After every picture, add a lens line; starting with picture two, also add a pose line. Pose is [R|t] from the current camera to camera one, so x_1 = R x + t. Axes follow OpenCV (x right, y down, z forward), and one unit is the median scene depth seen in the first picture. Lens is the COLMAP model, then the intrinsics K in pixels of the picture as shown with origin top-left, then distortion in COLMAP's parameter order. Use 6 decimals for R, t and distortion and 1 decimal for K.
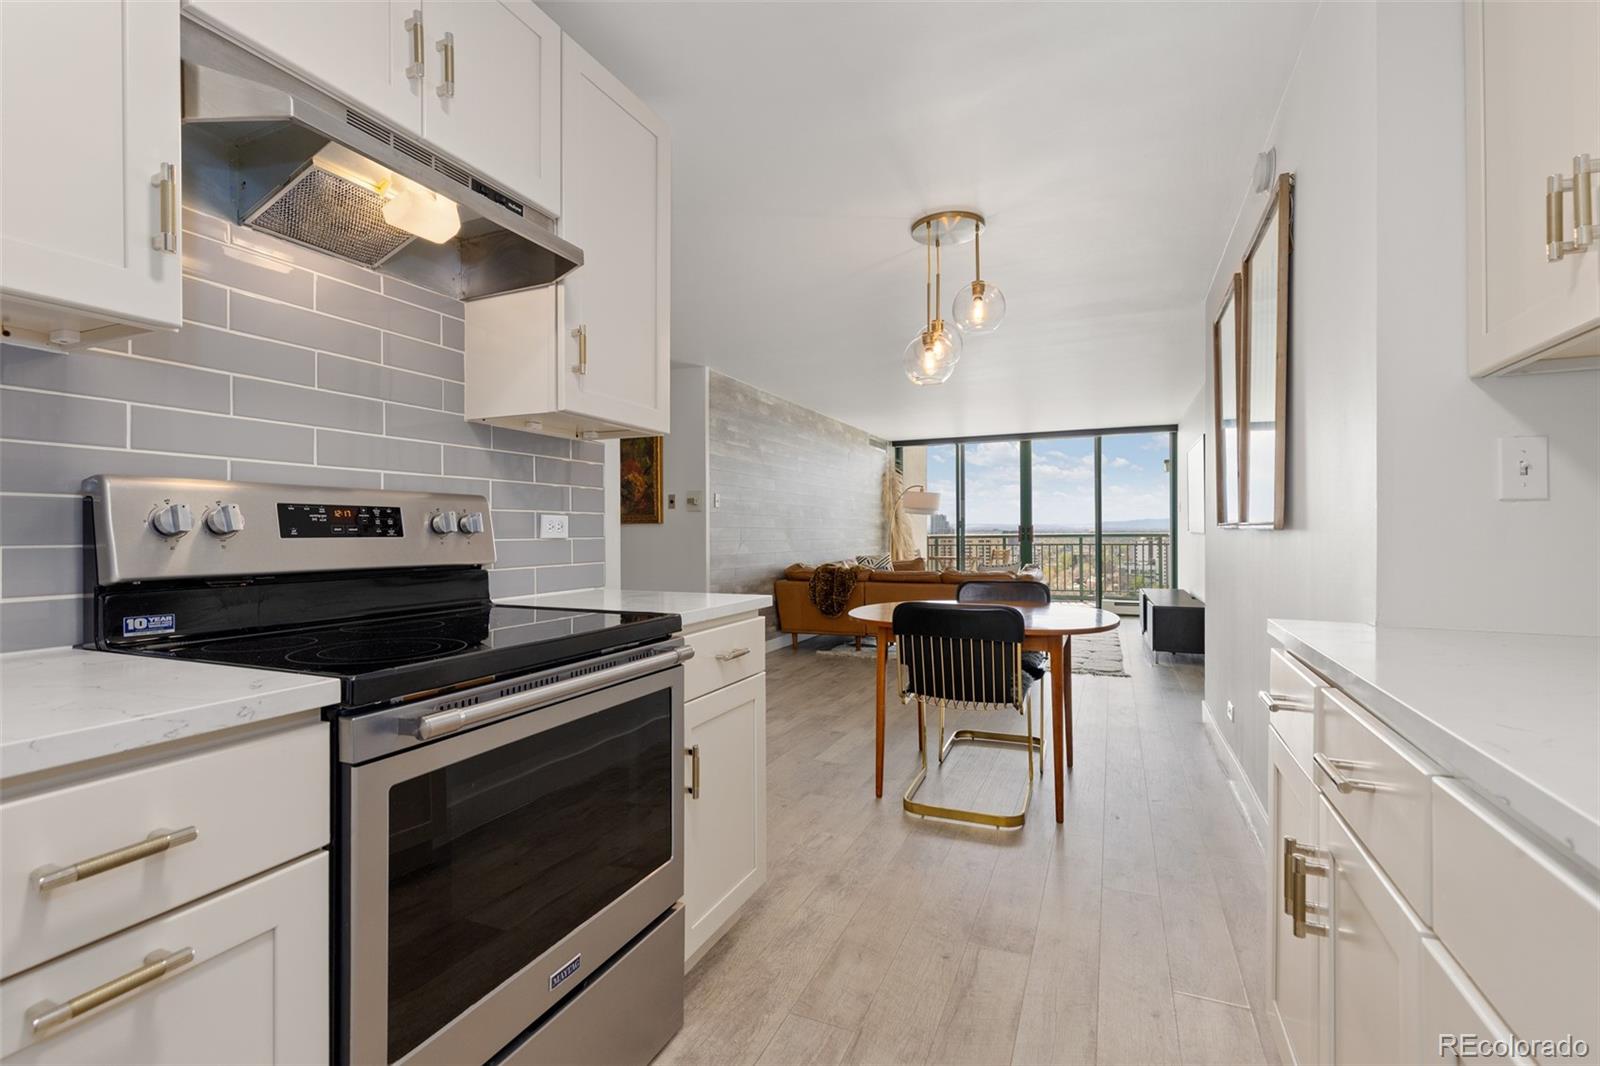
lens RADIAL K [[724.7, 0, 792.2], [0, 724.7, 534.2], [0, 0, 1]] dist [0.006479, -0.000353]
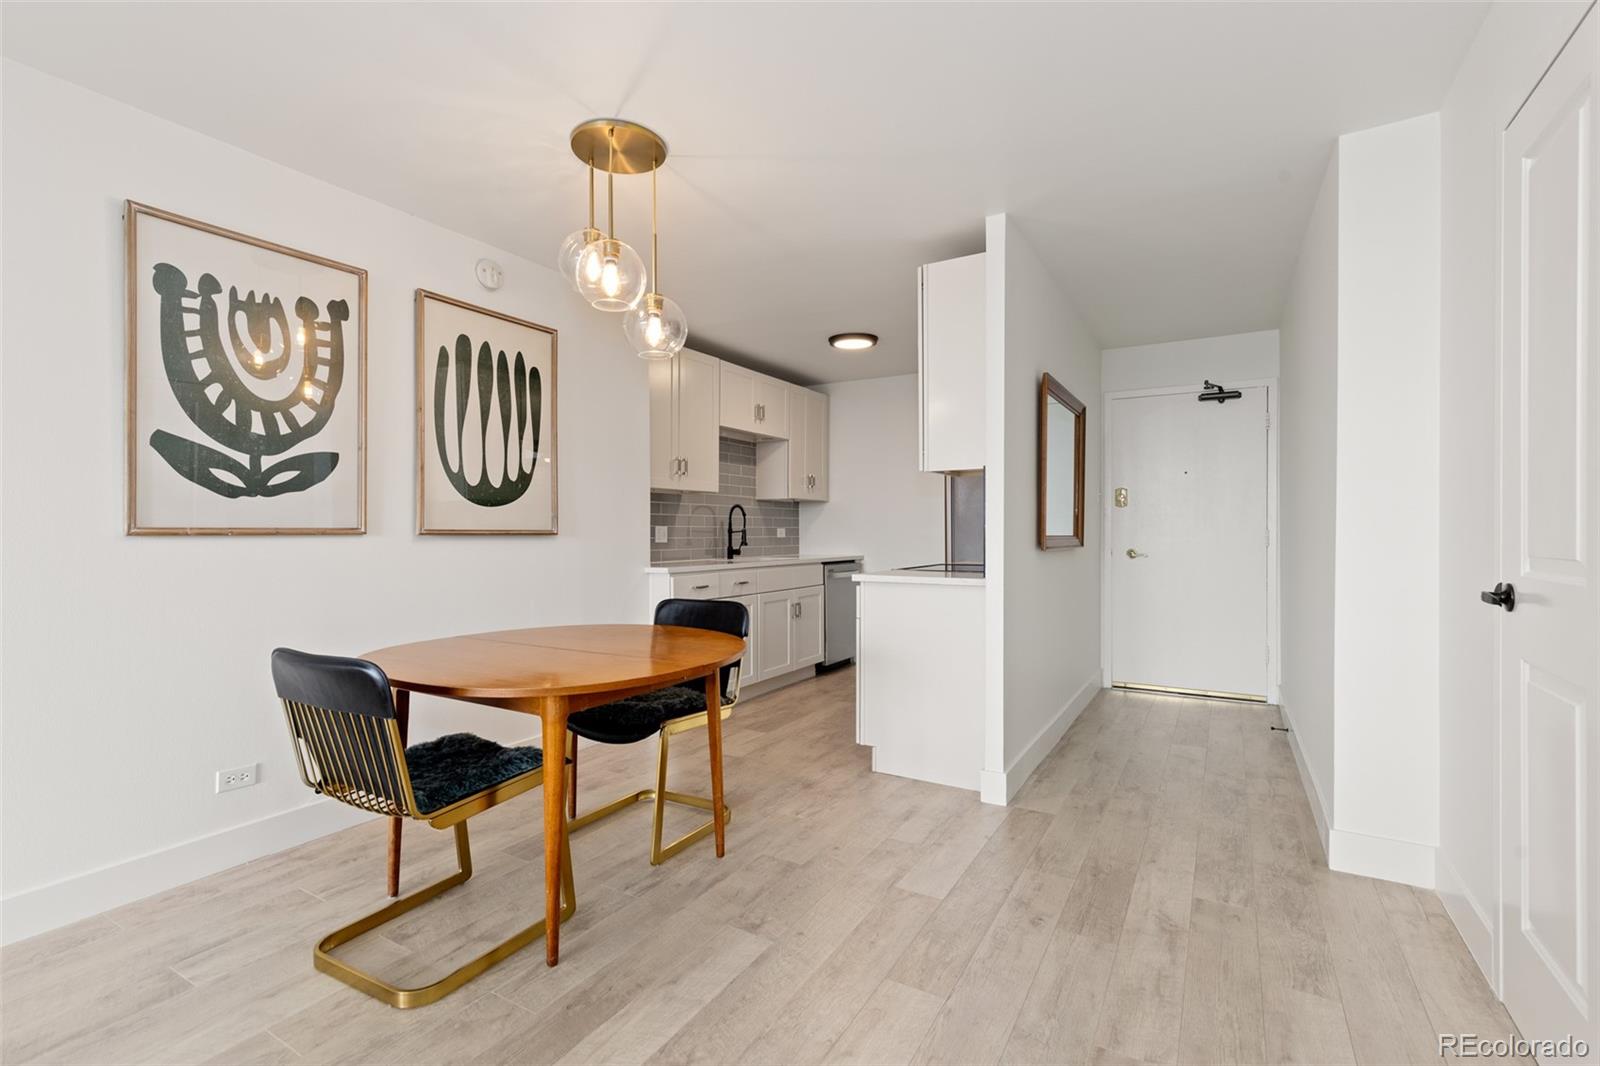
lens RADIAL K [[726.5, 0, 793.2], [0, 726.5, 531.6], [0, 0, 1]] dist [0.007796, -0.001280]
pose [[-0.992493, 0.003720, 0.122247, -0.029116], [0.004350, 0.999979, 0.004890, -0.005944], [-0.122227, 0.005385, -0.992488, 0.795306]]
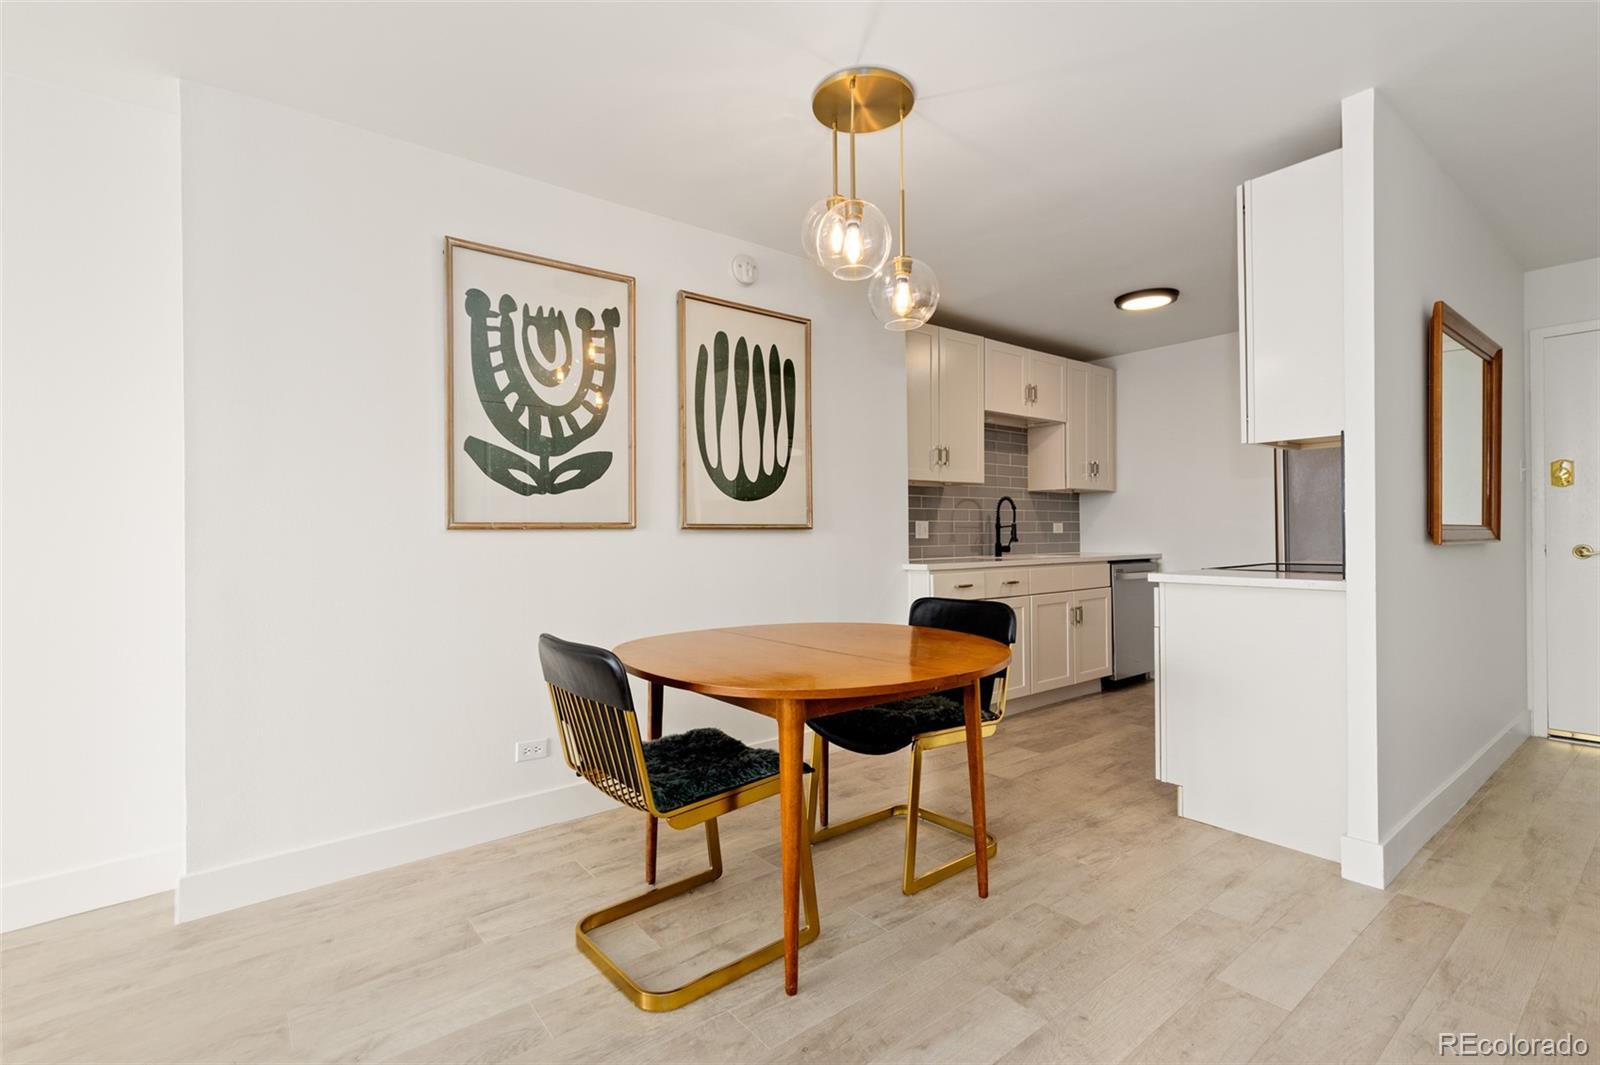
lens RADIAL K [[732.2, 0, 794.7], [0, 732.2, 530.0], [0, 0, 1]] dist [0.007671, -0.000948]
pose [[-0.883836, 0.012340, 0.467635, -0.026069], [0.013408, 0.999910, -0.001045, -0.000932], [-0.467605, 0.005347, -0.883921, 0.756749]]
